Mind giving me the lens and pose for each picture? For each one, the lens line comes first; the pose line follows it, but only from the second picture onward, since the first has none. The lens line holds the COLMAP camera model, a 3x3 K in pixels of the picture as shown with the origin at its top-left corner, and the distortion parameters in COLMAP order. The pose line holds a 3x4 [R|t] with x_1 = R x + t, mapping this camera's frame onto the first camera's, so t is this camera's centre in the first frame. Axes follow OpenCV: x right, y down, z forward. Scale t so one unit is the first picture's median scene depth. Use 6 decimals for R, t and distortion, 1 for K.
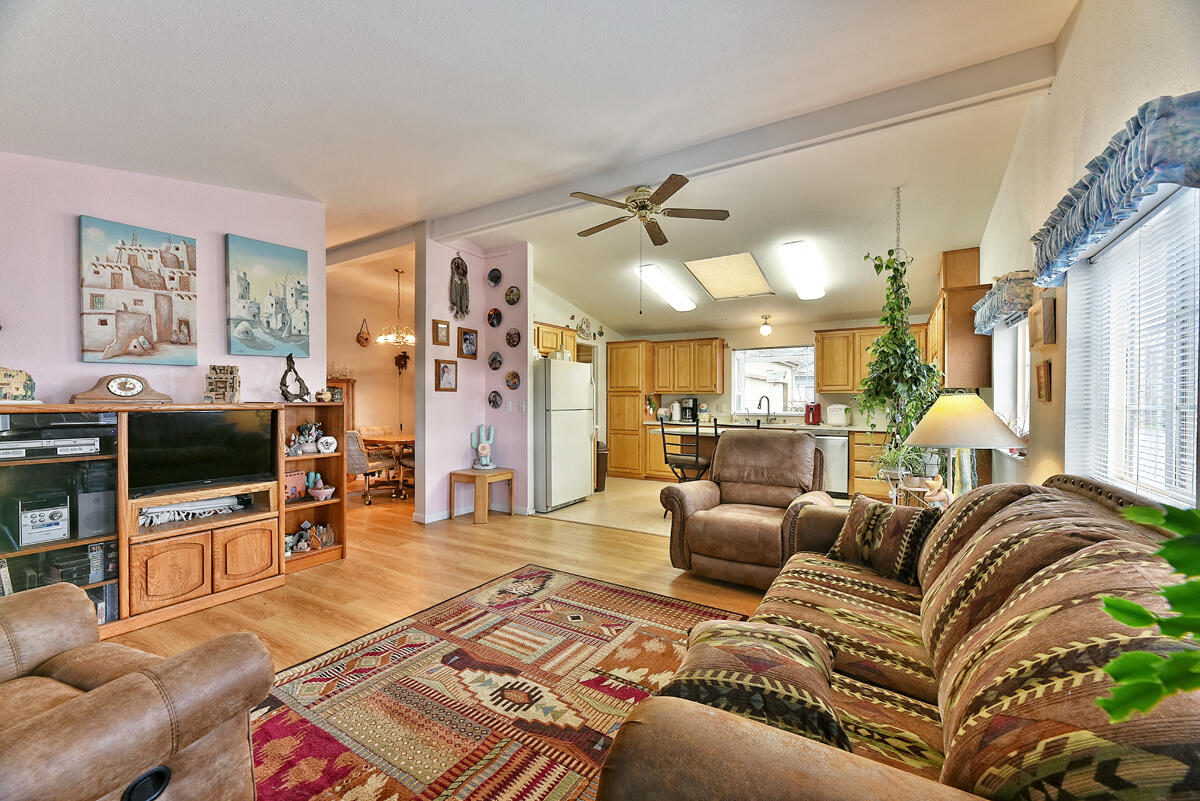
lens RADIAL K [[486.8, 0, 600.3], [0, 486.8, 403.0], [0, 0, 1]] dist [-0.001221, -0.002669]
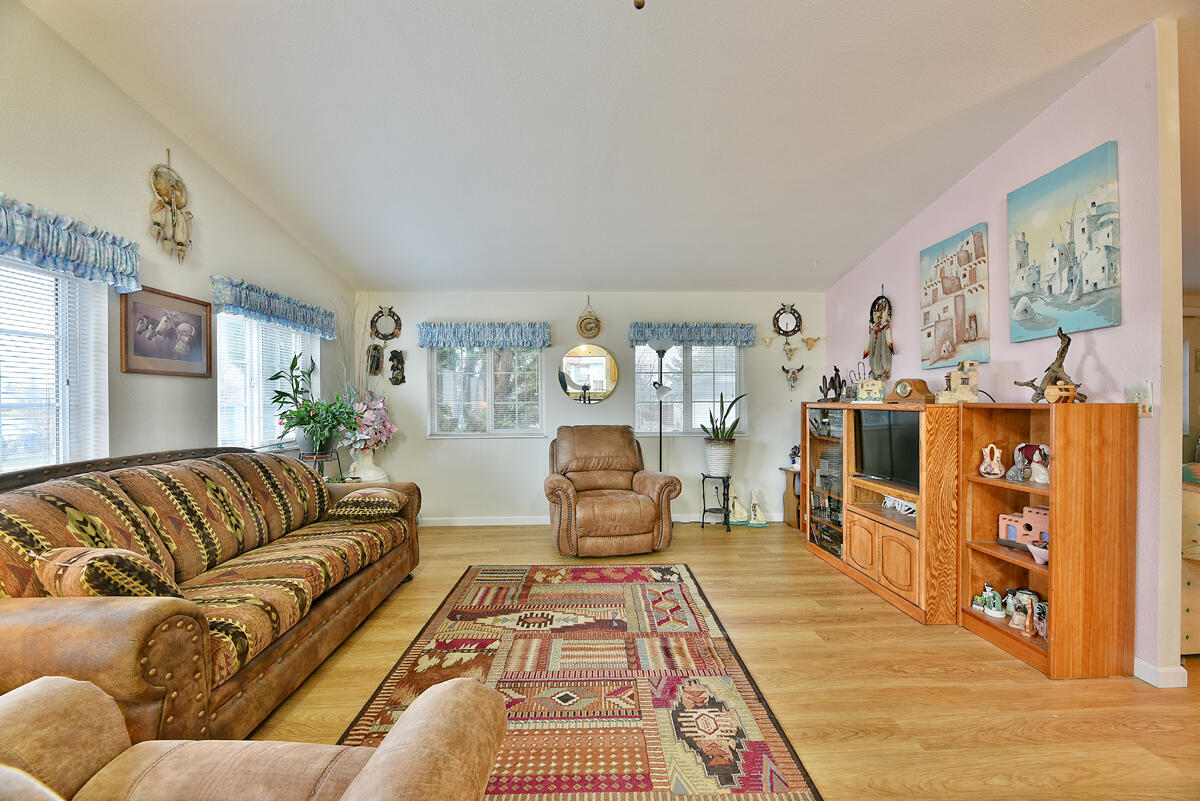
lens RADIAL K [[486.8, 0, 602.0], [0, 486.8, 401.1], [0, 0, 1]] dist [-0.001221, -0.002669]
pose [[-0.834930, 0.000812, -0.550355, 0.308634], [-0.001206, 0.999994, 0.003304, -0.008026], [0.550355, 0.003422, -0.834924, 1.651931]]
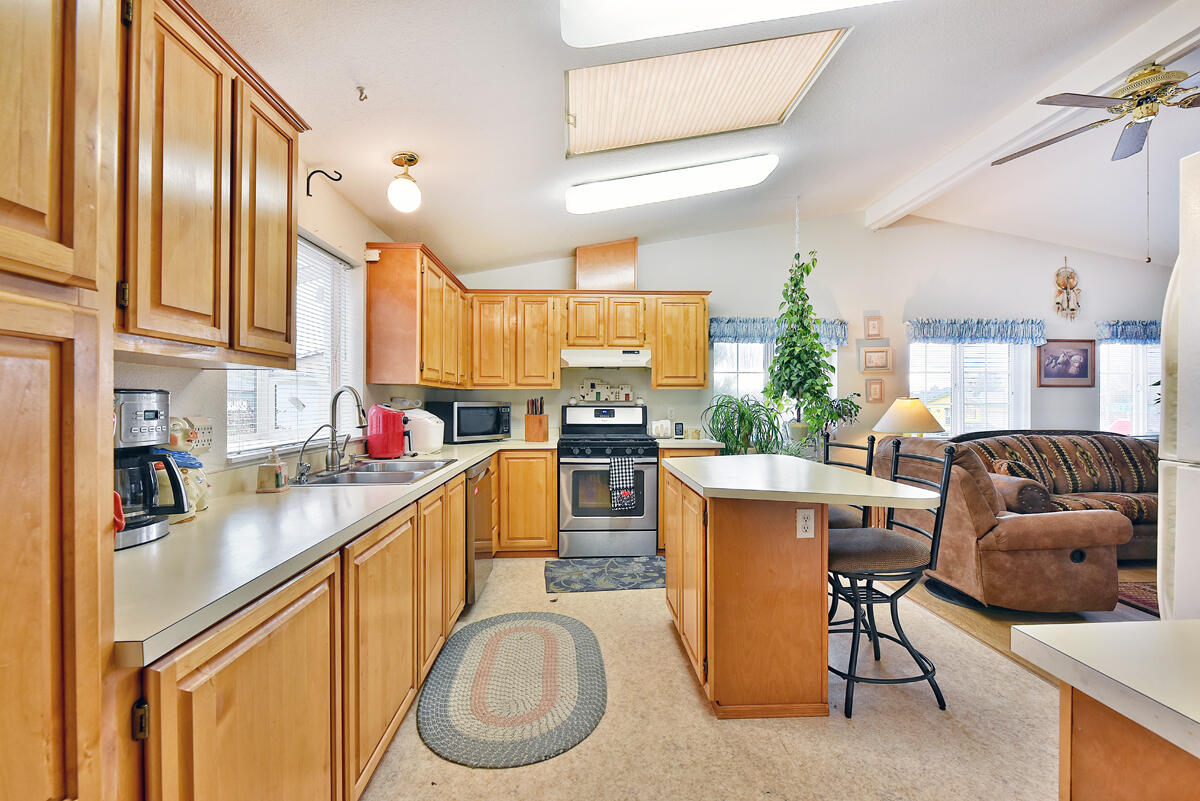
lens RADIAL K [[523.7, 0, 596.5], [0, 523.7, 402.1], [0, 0, 1]] dist [-0.000024, 0.000065]
pose [[-0.556452, -0.005918, 0.830859, -0.124784], [0.001568, 0.999965, 0.008173, -0.020508], [-0.830878, 0.005851, -0.556423, 2.774006]]
